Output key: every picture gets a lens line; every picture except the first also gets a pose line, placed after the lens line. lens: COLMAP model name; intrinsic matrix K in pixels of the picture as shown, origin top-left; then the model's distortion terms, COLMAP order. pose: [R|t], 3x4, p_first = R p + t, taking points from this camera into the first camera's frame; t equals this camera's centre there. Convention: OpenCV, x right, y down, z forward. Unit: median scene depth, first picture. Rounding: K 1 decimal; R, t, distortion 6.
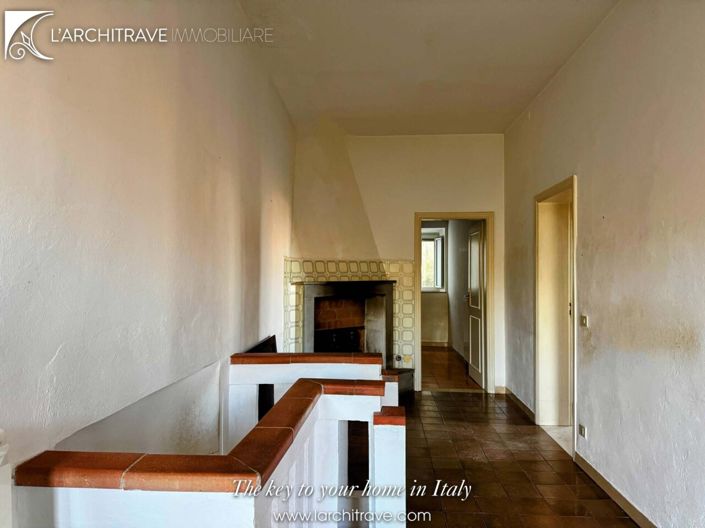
lens RADIAL K [[496.4, 0, 352.5], [0, 496.4, 264.0], [0, 0, 1]] dist [0.006296, -0.002721]
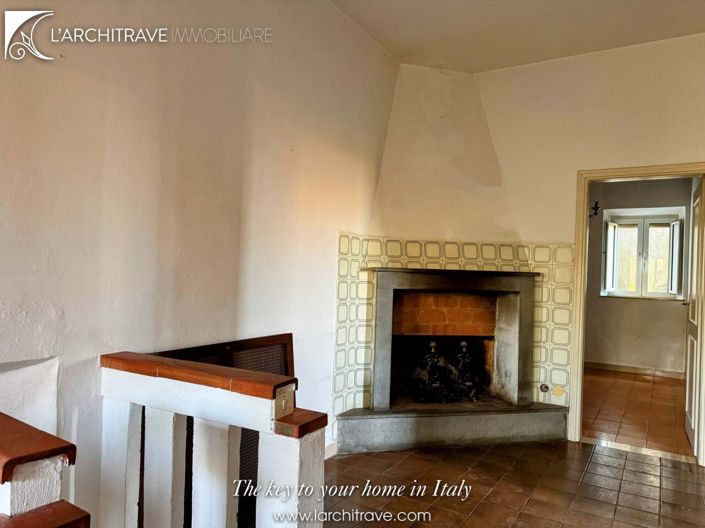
lens RADIAL K [[496.4, 0, 352.5], [0, 496.4, 264.0], [0, 0, 1]] dist [0.006296, -0.002721]
pose [[0.873455, 0.021570, -0.486427, 0.196391], [-0.023303, 0.999725, 0.002486, 0.025757], [0.486347, 0.009164, 0.873718, 0.286984]]
